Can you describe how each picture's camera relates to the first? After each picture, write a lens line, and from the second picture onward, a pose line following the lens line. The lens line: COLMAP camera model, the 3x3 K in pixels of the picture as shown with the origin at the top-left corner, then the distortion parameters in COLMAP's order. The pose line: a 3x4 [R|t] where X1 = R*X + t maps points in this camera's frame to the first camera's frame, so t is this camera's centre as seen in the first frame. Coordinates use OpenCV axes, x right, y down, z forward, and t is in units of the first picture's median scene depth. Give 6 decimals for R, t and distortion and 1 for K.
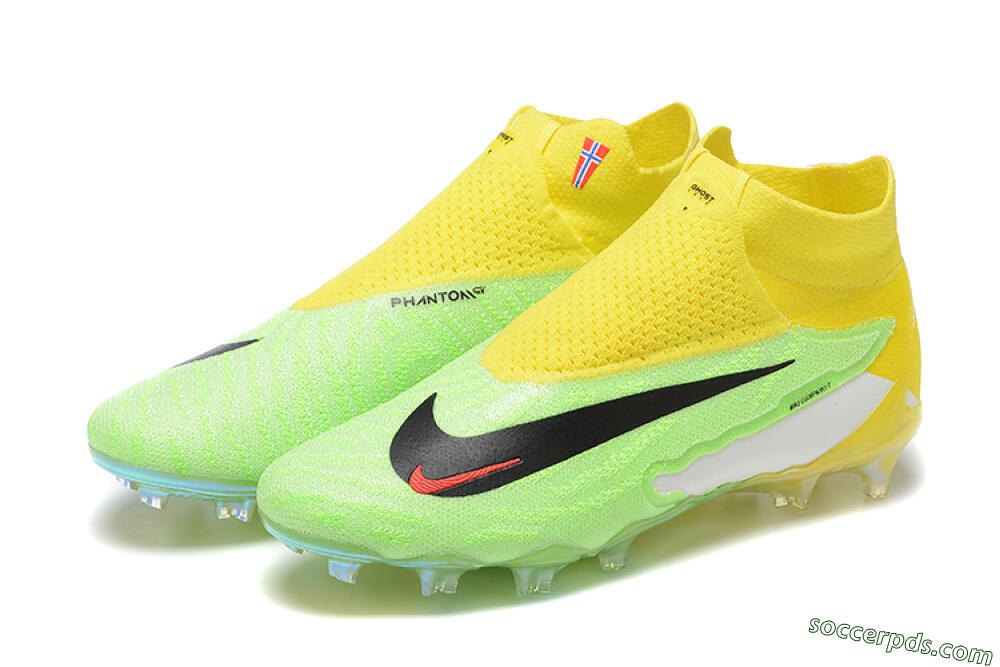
lens RADIAL K [[3329.7, 0, 500.0], [0, 3329.7, 333.5], [0, 0, 1]] dist [0.008153, 0.137678]
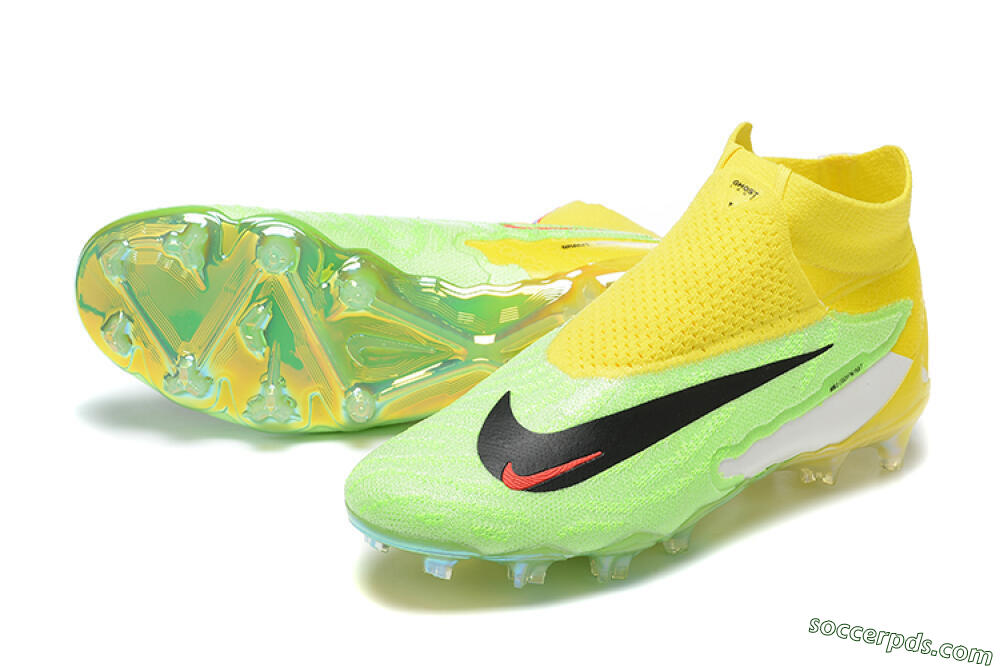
lens RADIAL K [[3329.7, 0, 500.0], [0, 3329.7, 333.5], [0, 0, 1]] dist [0.008153, 0.137678]
pose [[0.987321, -0.040574, 0.153465, -0.179519], [0.037522, 0.999037, 0.022733, -0.023610], [-0.154239, -0.016687, 0.987893, -0.021918]]
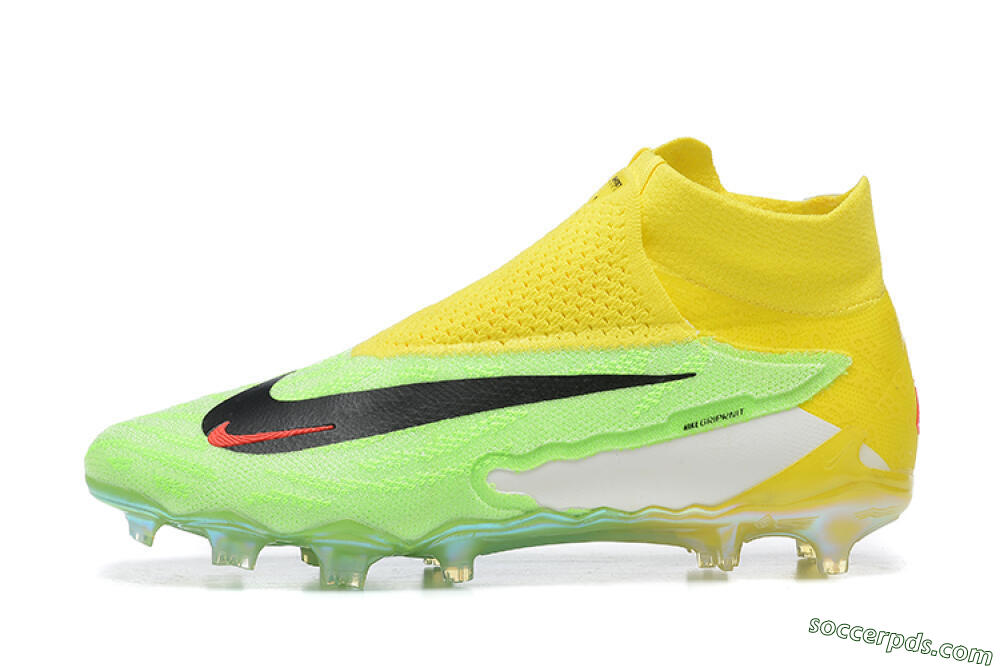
lens RADIAL K [[3329.7, 0, 500.0], [0, 3329.7, 333.5], [0, 0, 1]] dist [0.008153, 0.137678]
pose [[0.883090, 0.032976, -0.468044, 0.457332], [-0.160065, 0.958860, -0.234449, 0.213340], [0.441058, 0.281957, 0.852038, 0.239256]]
